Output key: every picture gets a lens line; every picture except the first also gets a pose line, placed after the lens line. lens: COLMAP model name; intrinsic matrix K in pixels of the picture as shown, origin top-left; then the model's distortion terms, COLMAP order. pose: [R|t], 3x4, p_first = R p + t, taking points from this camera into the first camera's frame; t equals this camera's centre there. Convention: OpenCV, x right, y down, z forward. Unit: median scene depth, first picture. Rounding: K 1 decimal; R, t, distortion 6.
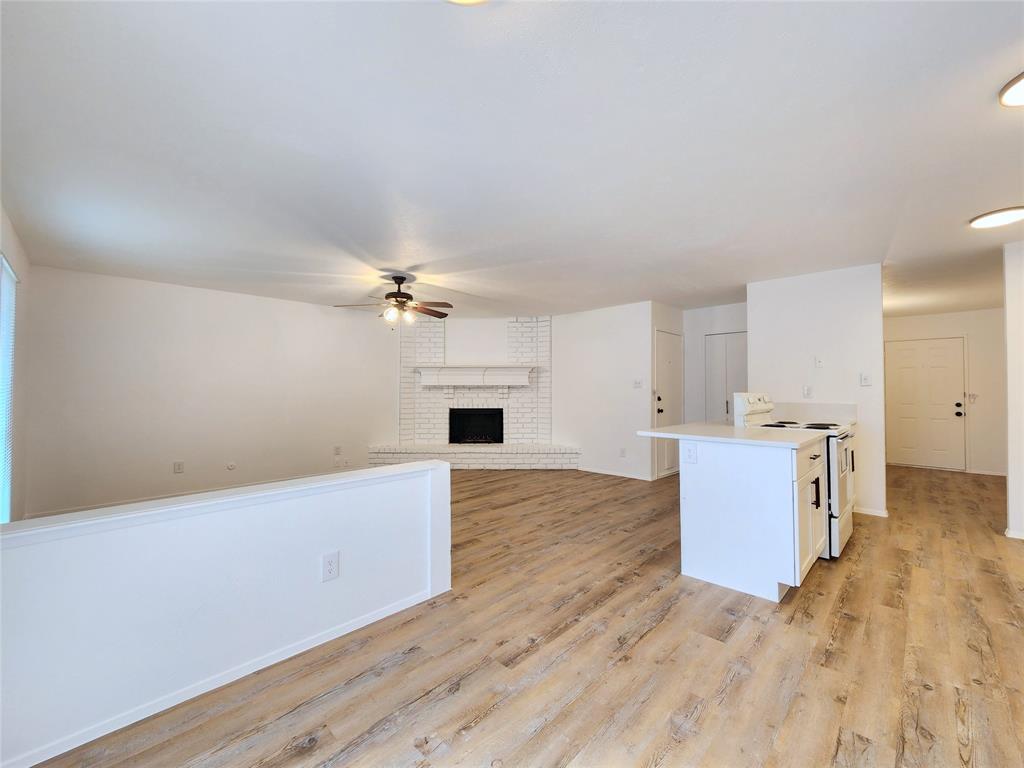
lens RADIAL K [[426.1, 0, 510.7], [0, 426.1, 381.0], [0, 0, 1]] dist [-0.001922, 0.000000]
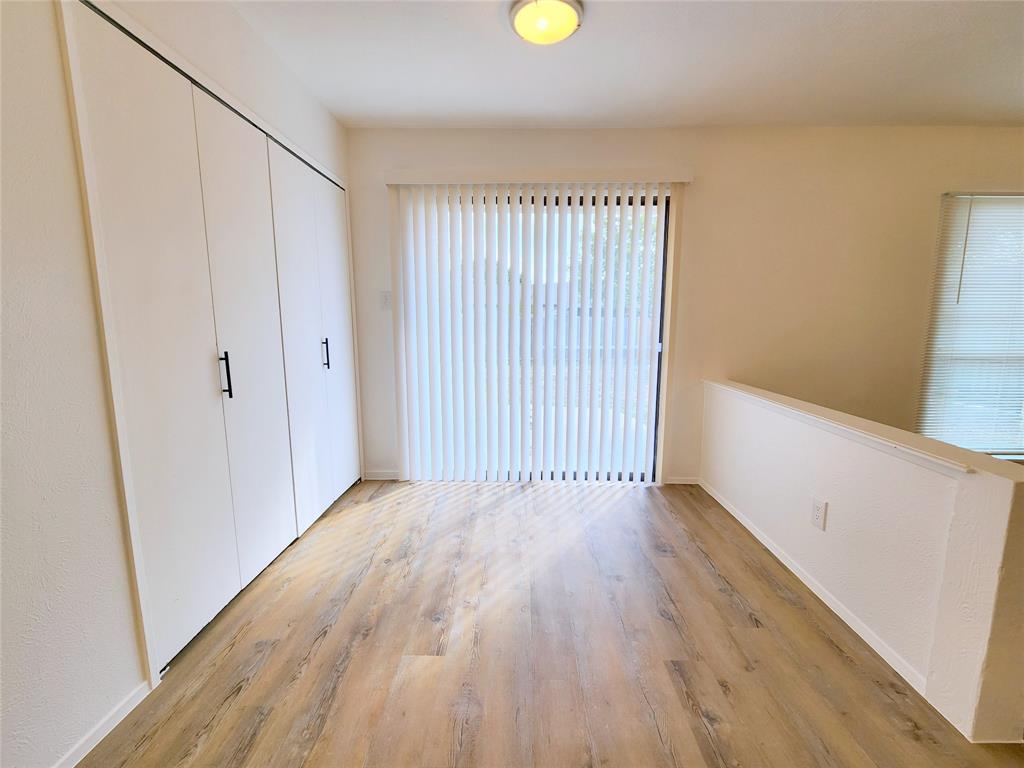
lens RADIAL K [[426.1, 0, 507.7], [0, 426.1, 381.4], [0, 0, 1]] dist [-0.001922, 0.000000]
pose [[-0.735968, 0.101001, -0.669440, 0.314898], [0.012630, 0.990685, 0.135583, 0.018013], [0.676899, 0.091330, -0.730388, 0.599781]]
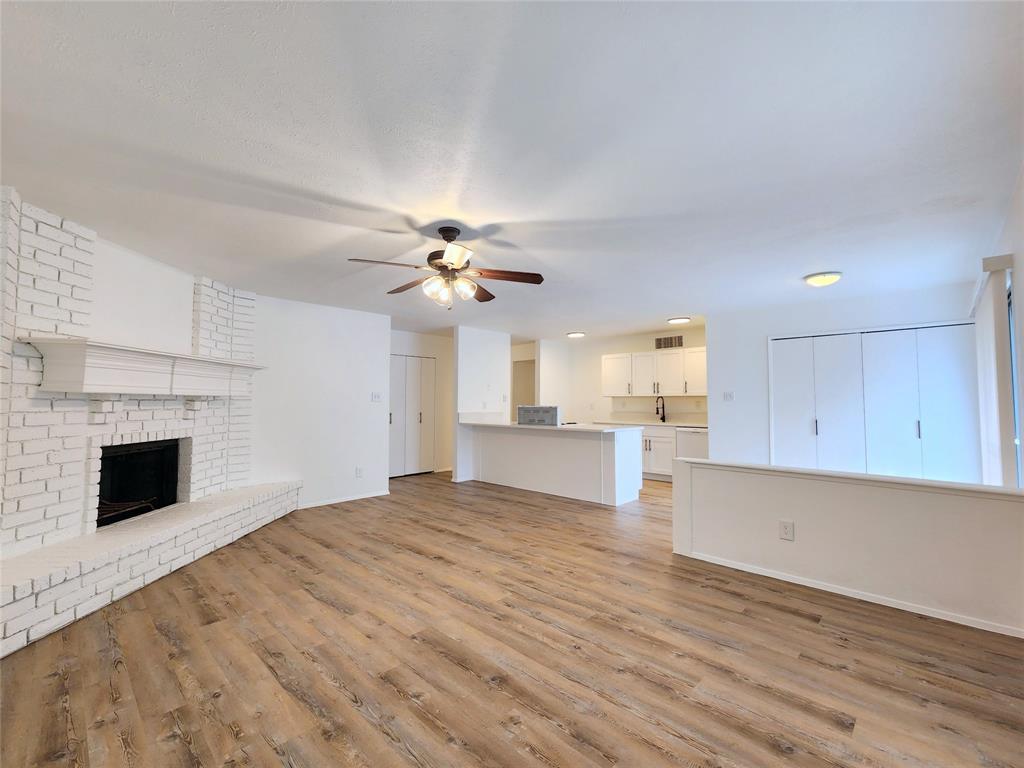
lens RADIAL K [[426.1, 0, 517.5], [0, 426.1, 385.7], [0, 0, 1]] dist [-0.001922, 0.000000]
pose [[-0.010403, 0.038286, 0.999213, -0.987259], [-0.025849, 0.998923, -0.038544, 0.013334], [-0.999612, -0.026230, -0.009402, 0.995265]]
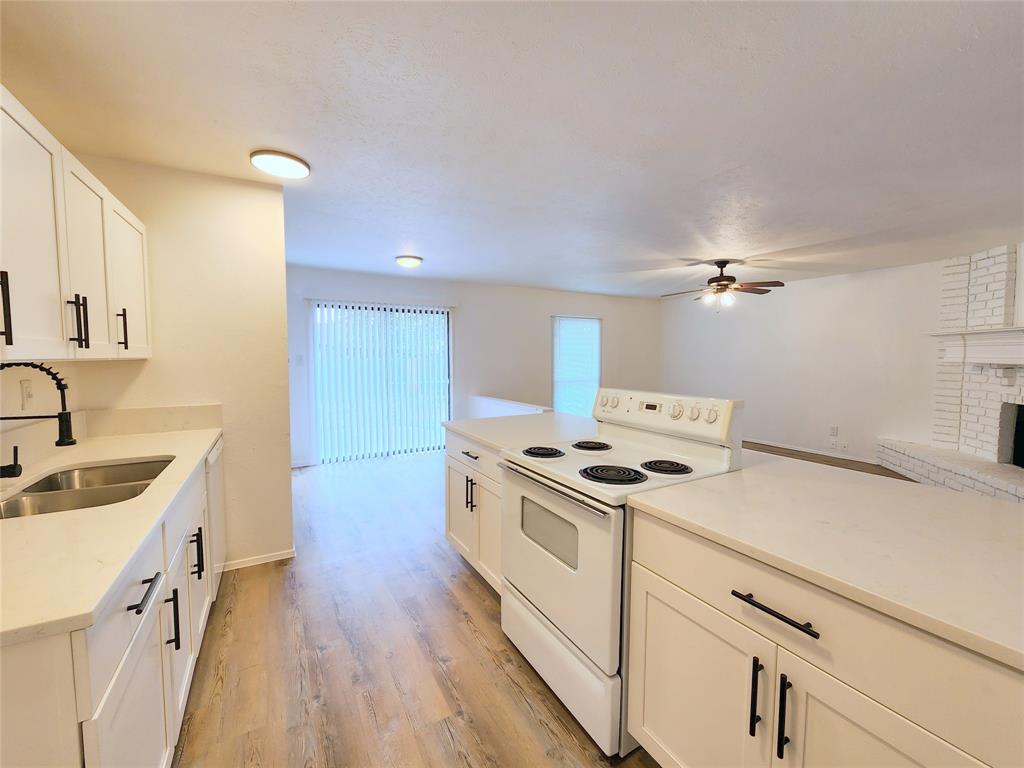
lens RADIAL K [[426.1, 0, 514.0], [0, 426.1, 382.9], [0, 0, 1]] dist [-0.001922, 0.000000]
pose [[-0.277149, 0.063440, -0.958730, 1.019911], [0.020427, 0.997981, 0.060132, -0.018930], [0.960610, -0.002918, -0.277885, 0.881584]]
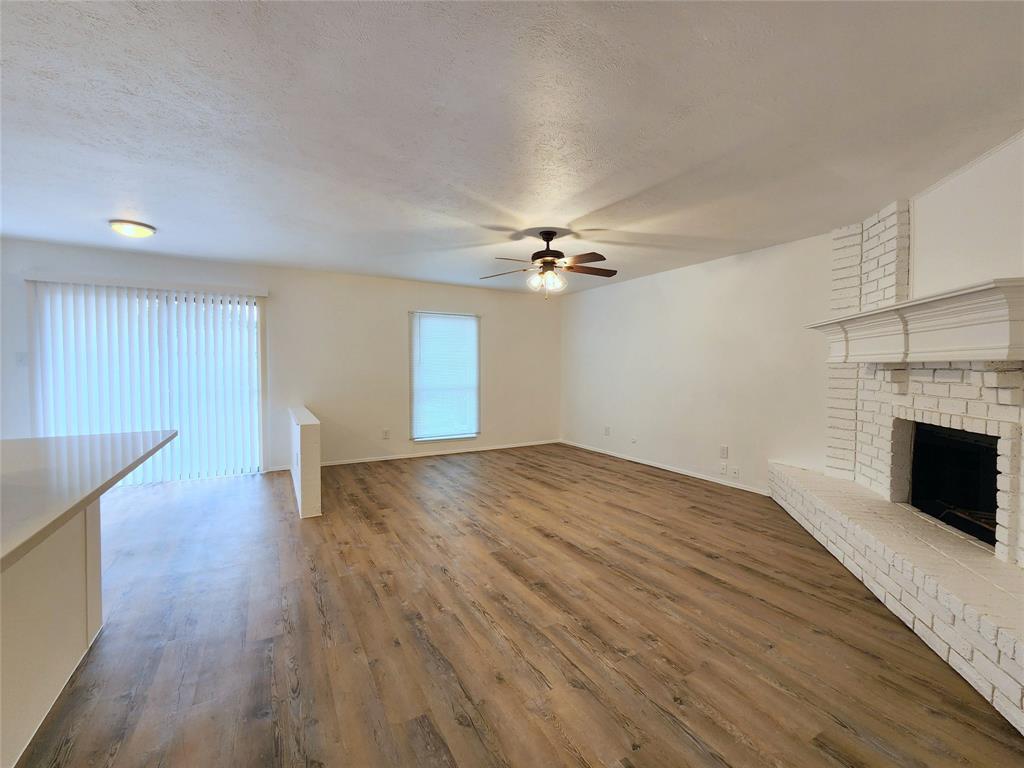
lens RADIAL K [[426.1, 0, 519.1], [0, 426.1, 384.5], [0, 0, 1]] dist [-0.001922, 0.000000]
pose [[-0.271907, 0.038835, -0.961540, 0.607958], [0.016911, 0.999224, 0.035575, 0.018221], [0.962175, -0.006587, -0.272353, 1.293361]]
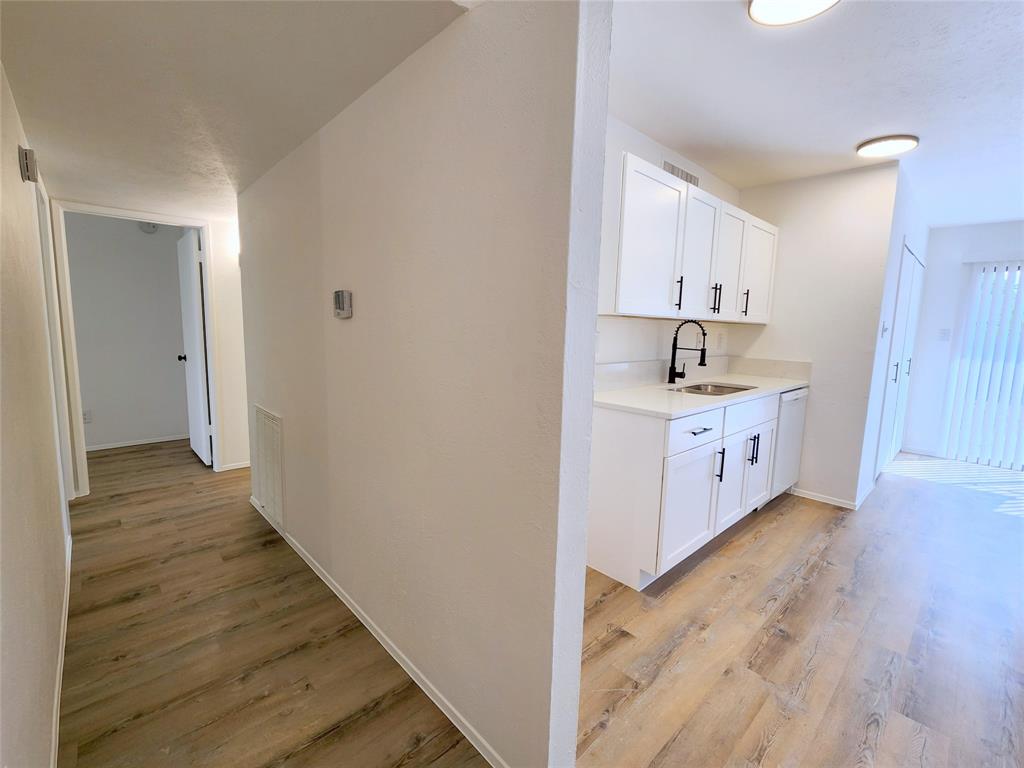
lens RADIAL K [[449.7, 0, 507.7], [0, 449.7, 381.1], [0, 0, 1]] dist [-0.009806, 0.001788]
pose [[-0.998455, -0.031640, 0.045677, 1.056053], [-0.026896, 0.994526, 0.100970, 0.009125], [-0.048622, 0.099586, -0.993840, 1.143529]]
